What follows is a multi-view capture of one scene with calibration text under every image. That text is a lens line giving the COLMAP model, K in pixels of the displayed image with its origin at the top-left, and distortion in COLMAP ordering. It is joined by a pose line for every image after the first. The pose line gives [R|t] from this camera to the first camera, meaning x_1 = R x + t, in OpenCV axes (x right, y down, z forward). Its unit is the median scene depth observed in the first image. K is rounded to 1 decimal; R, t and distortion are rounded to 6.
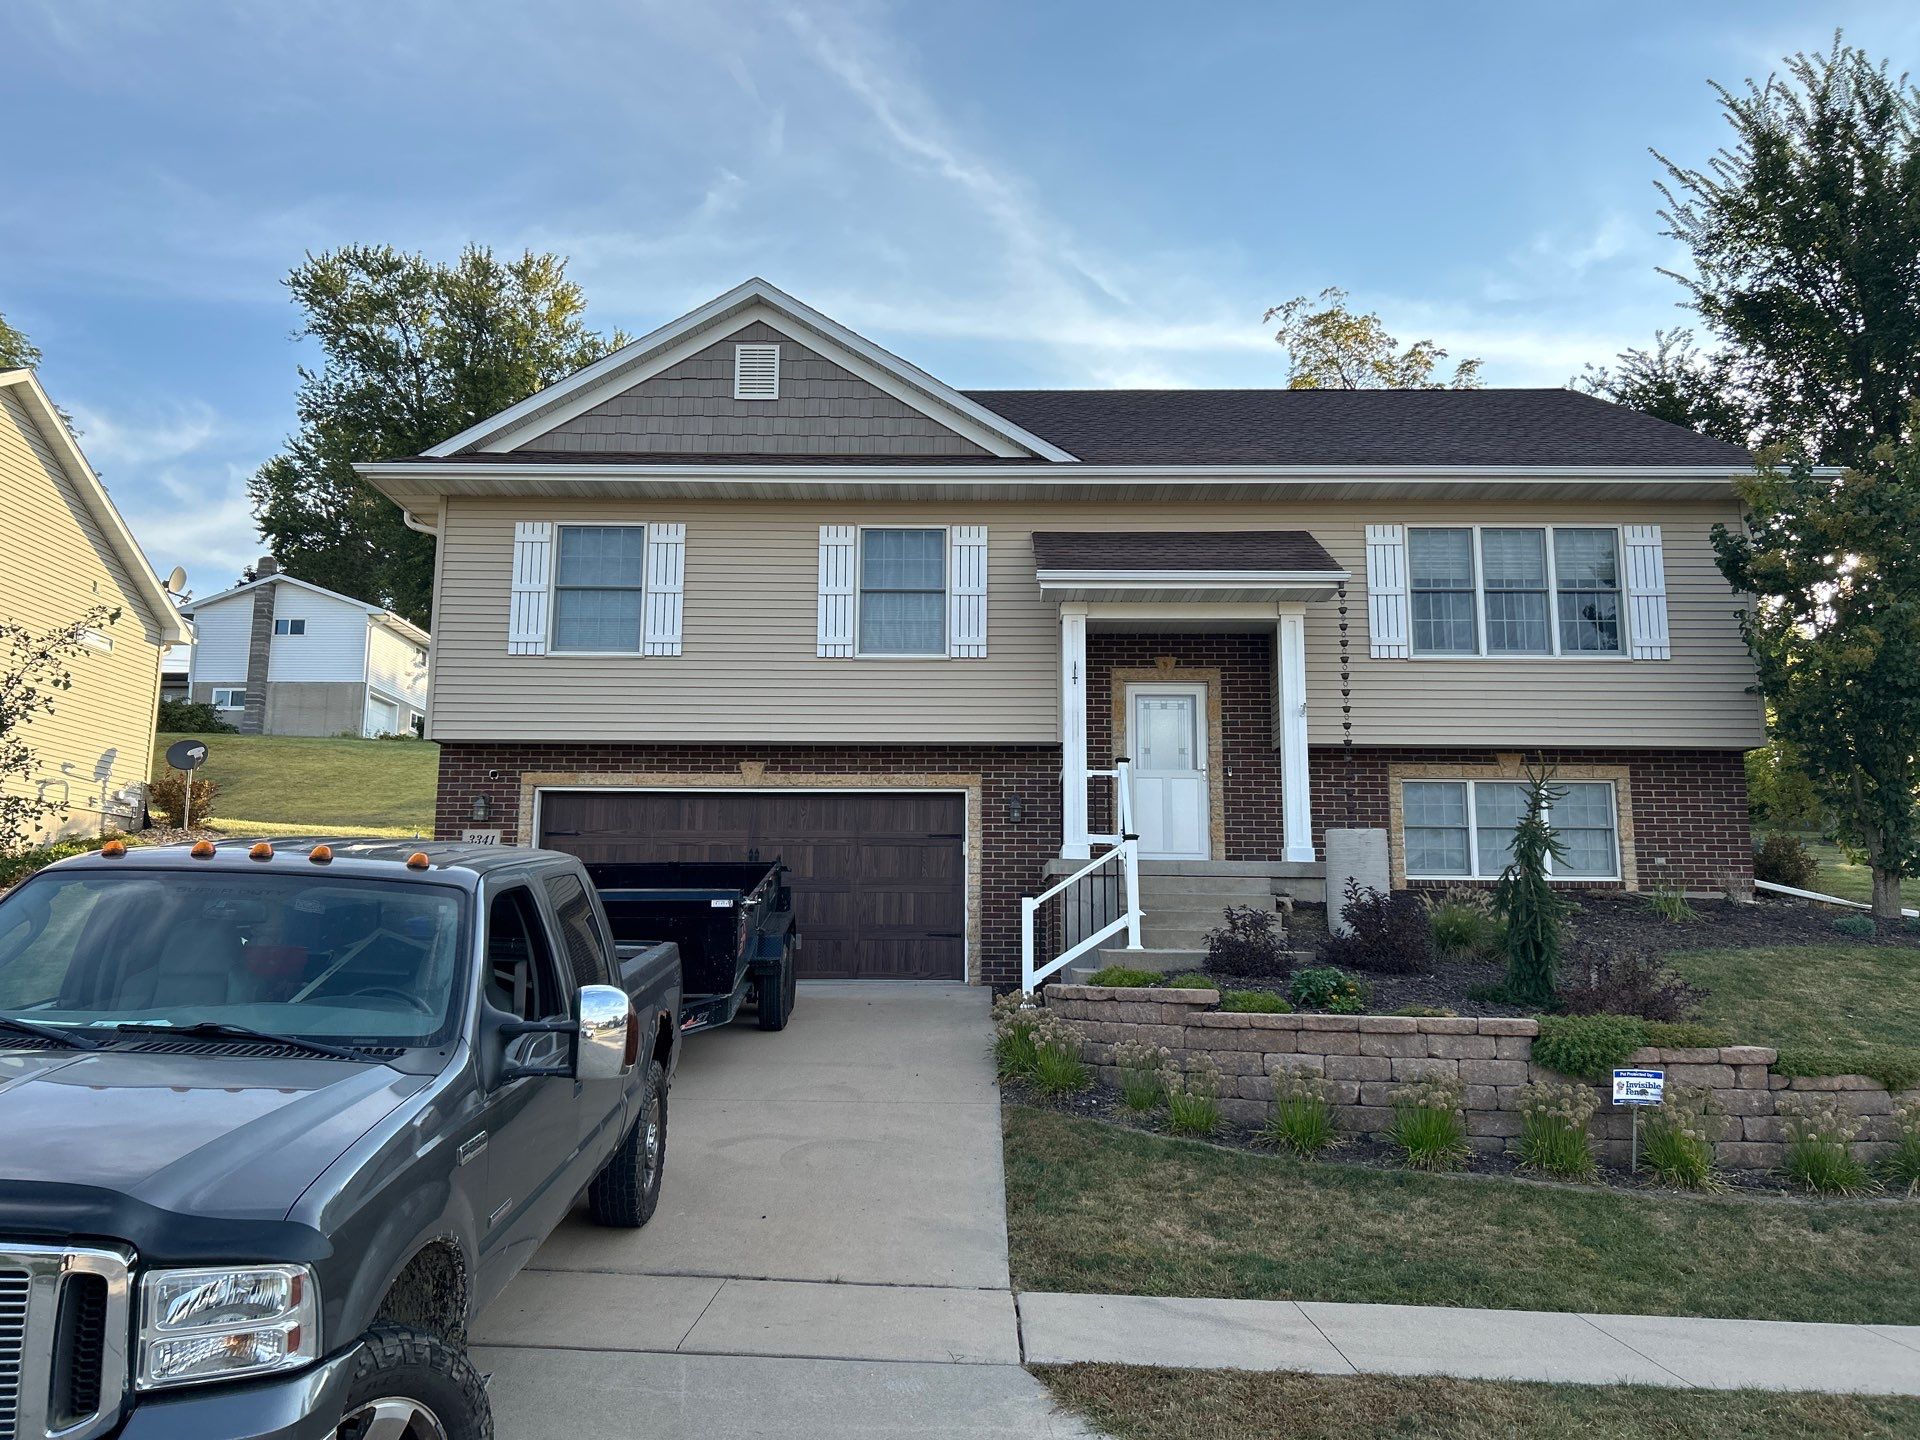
lens RADIAL K [[1455.6, 0, 954.9], [0, 1455.6, 686.3], [0, 0, 1]] dist [0.084929, -0.108552]
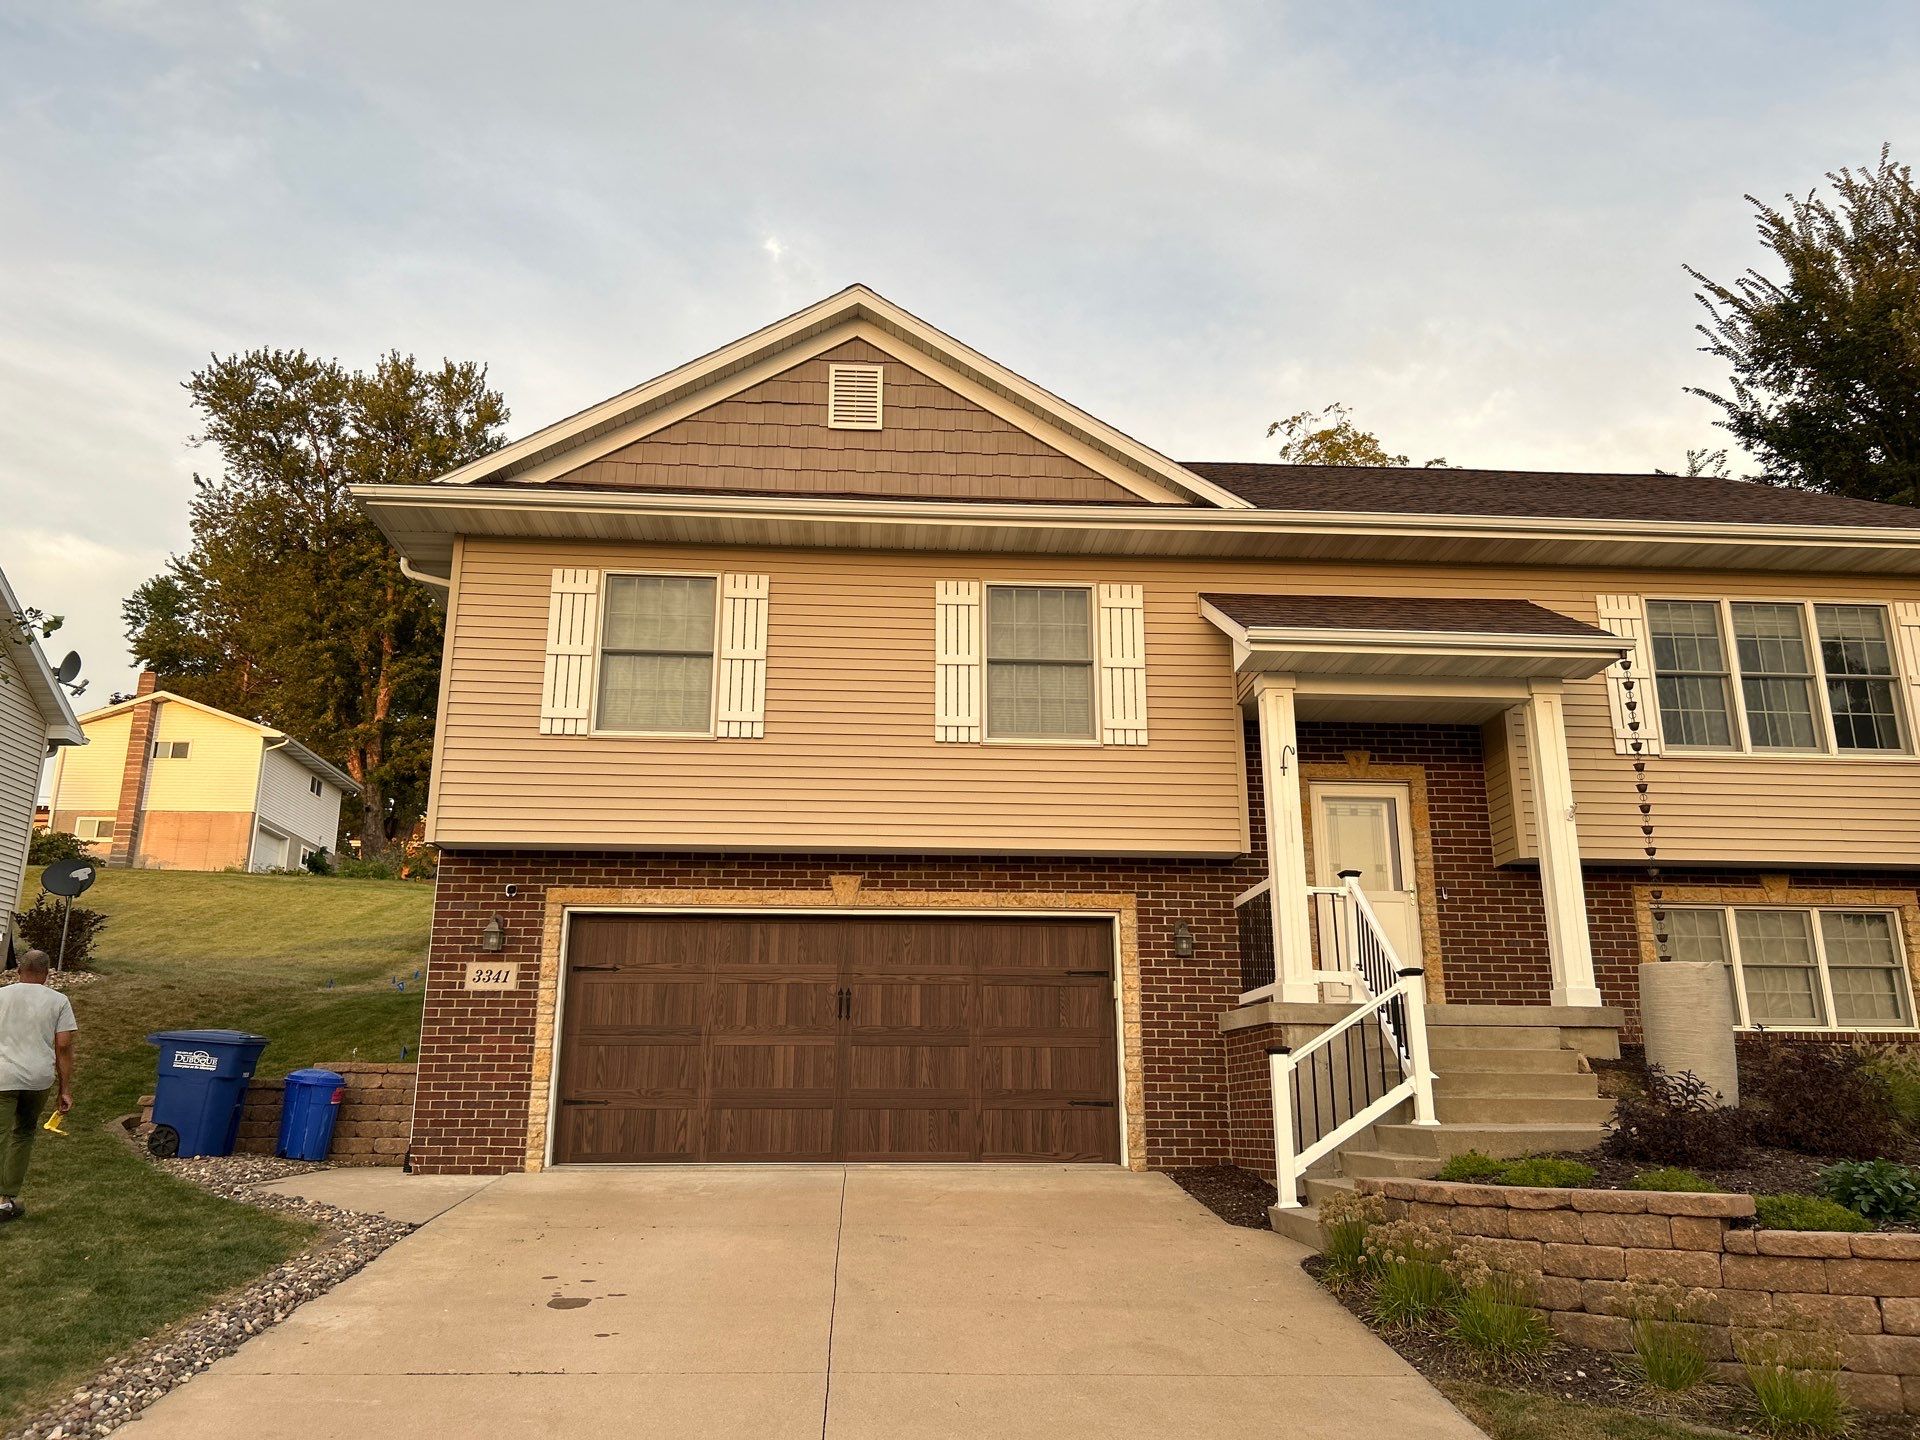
lens RADIAL K [[1455.6, 0, 954.9], [0, 1455.6, 686.3], [0, 0, 1]] dist [0.084929, -0.108552]
pose [[0.996878, 0.018270, 0.076812, -0.142549], [-0.010274, 0.994604, -0.103234, 0.030814], [-0.078284, 0.102123, 0.991687, 0.205396]]
